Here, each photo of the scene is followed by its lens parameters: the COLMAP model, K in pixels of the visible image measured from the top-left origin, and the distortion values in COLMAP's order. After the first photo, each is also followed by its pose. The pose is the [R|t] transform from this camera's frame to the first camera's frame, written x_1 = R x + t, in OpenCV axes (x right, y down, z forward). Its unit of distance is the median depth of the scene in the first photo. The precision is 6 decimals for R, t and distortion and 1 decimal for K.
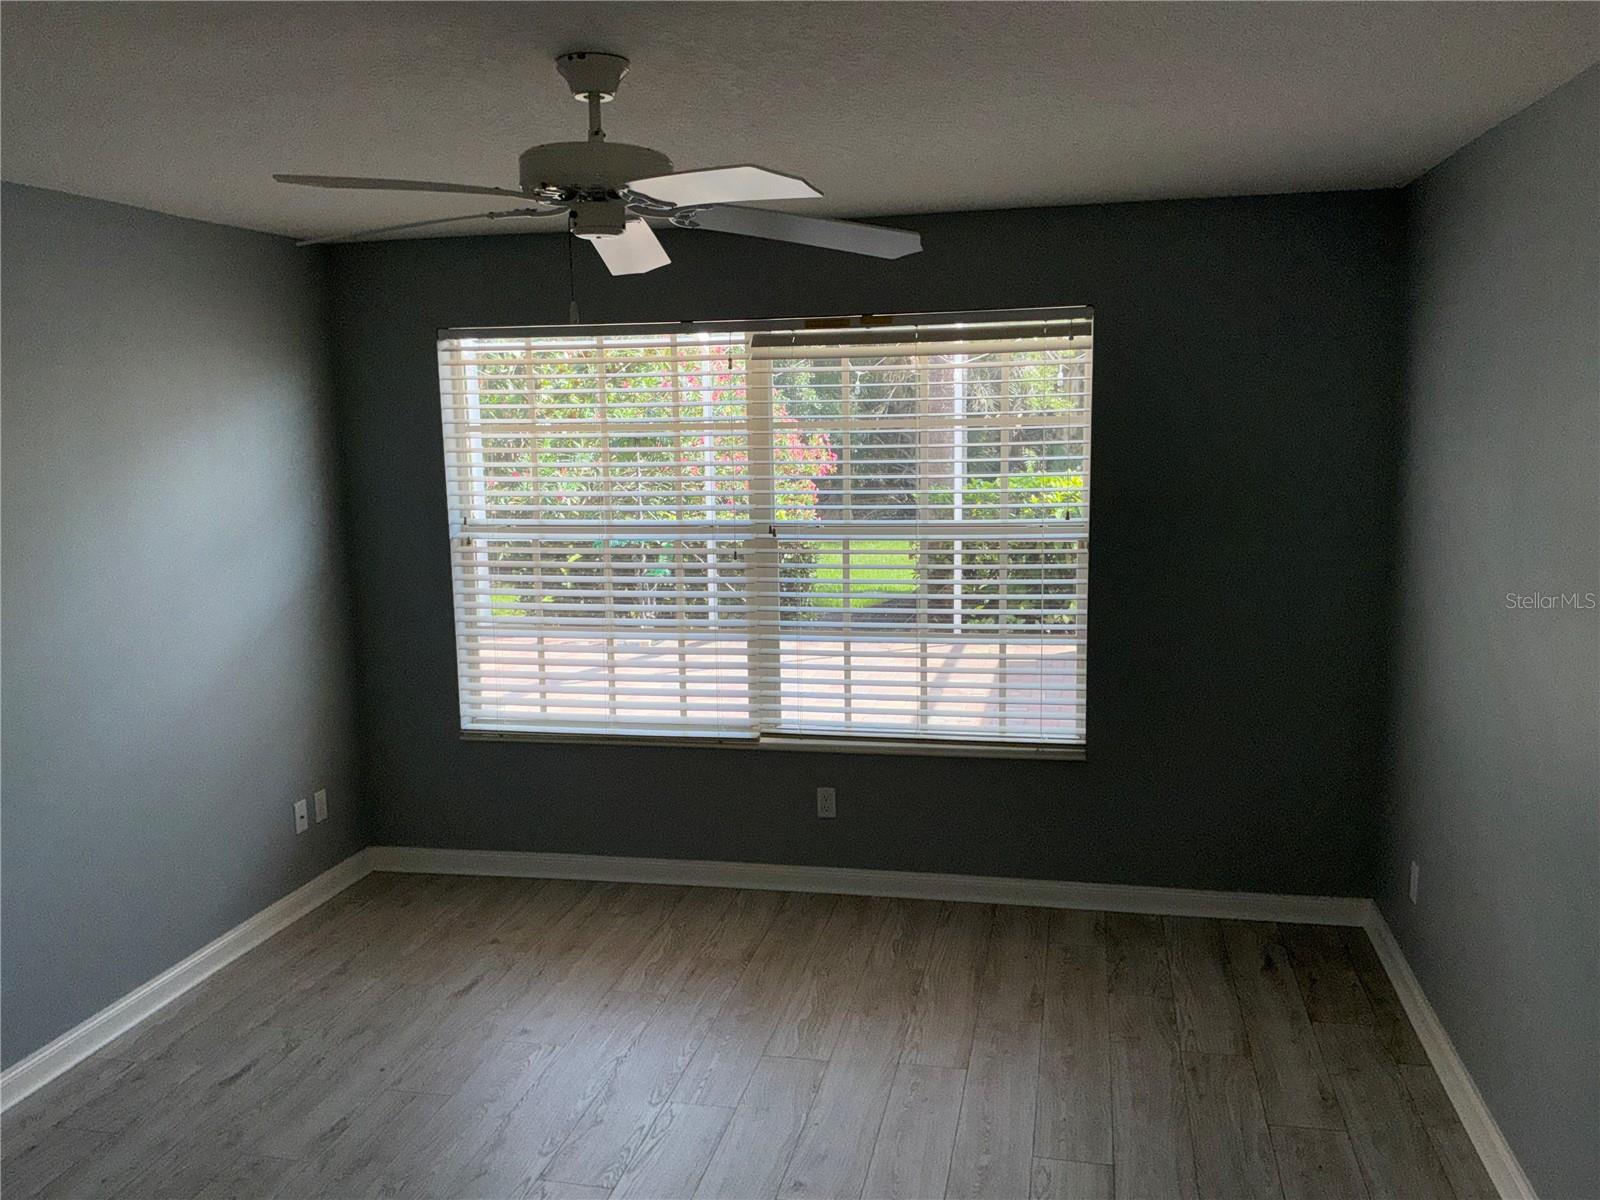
lens RADIAL K [[1316.9, 0, 807.5], [0, 1316.9, 593.4], [0, 0, 1]] dist [0.094450, -0.181011]
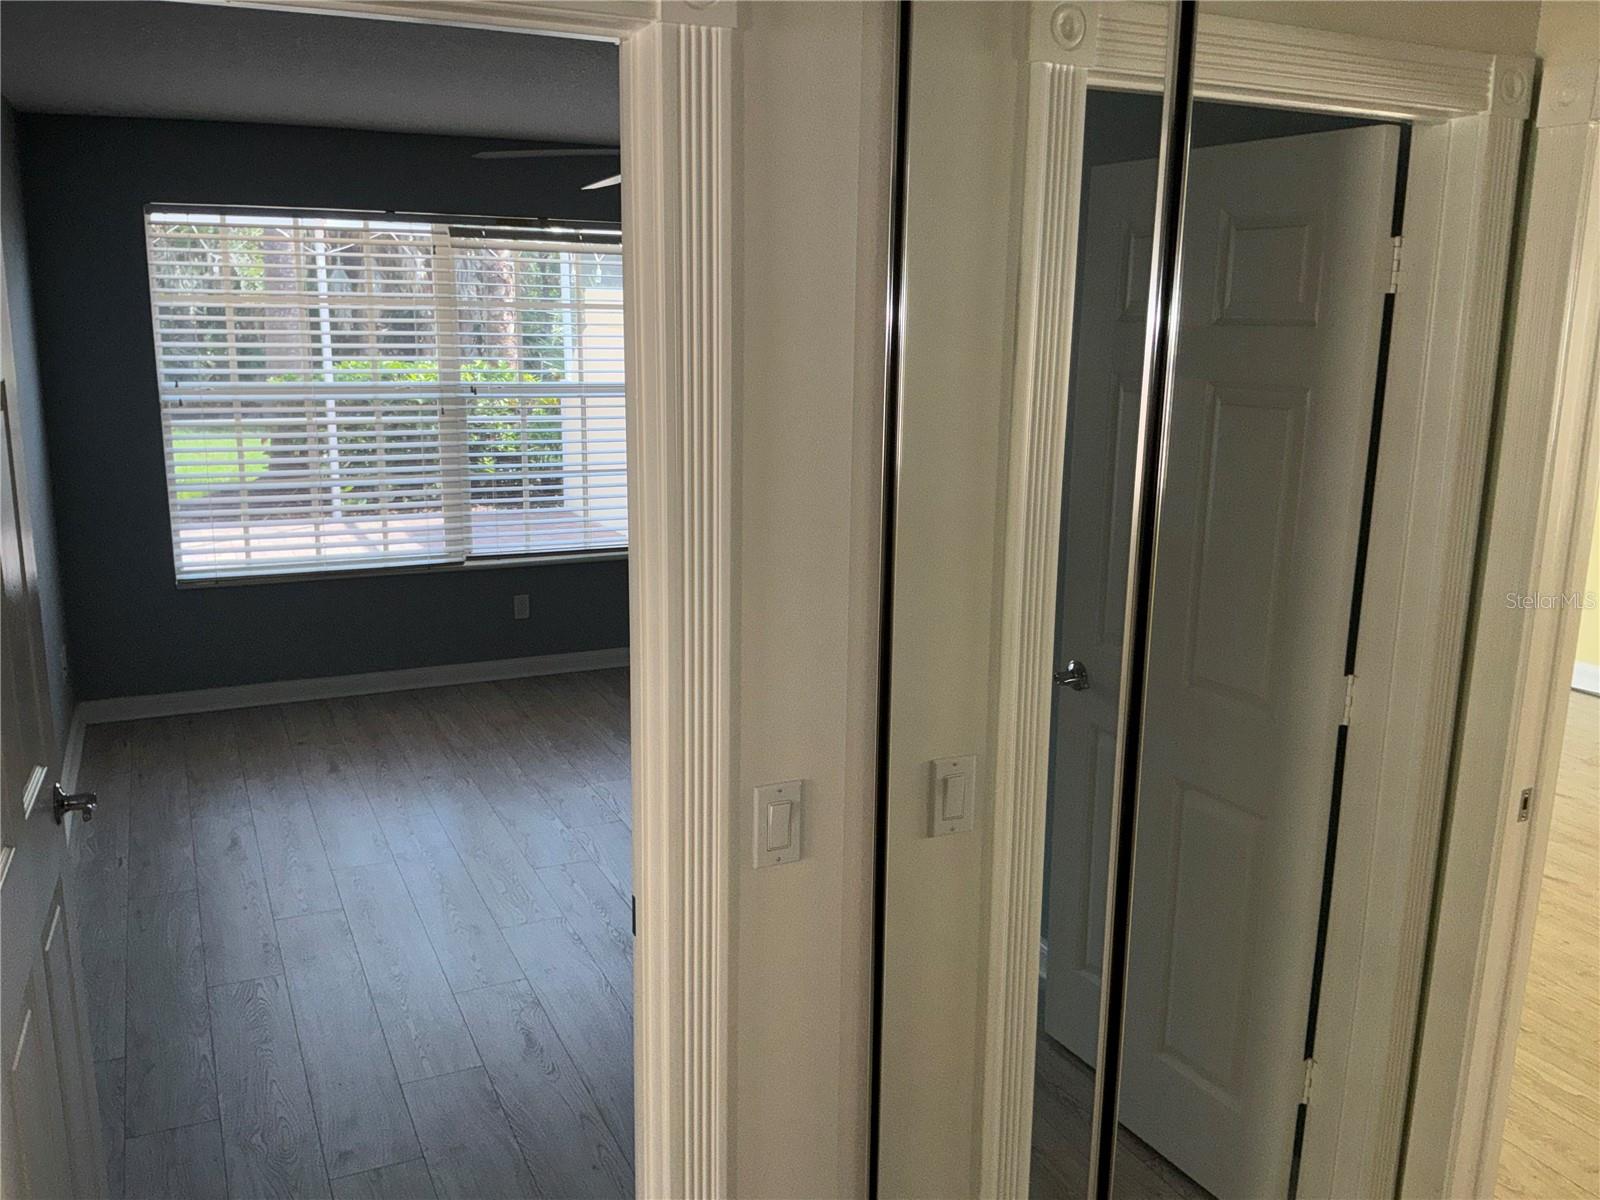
lens RADIAL K [[1316.9, 0, 795.5], [0, 1316.9, 603.8], [0, 0, 1]] dist [0.094450, -0.181011]
pose [[0.800023, -0.103461, 0.590981, -0.524830], [0.058082, 0.993748, 0.095345, 0.048977], [-0.597151, -0.041953, 0.801031, -0.179519]]
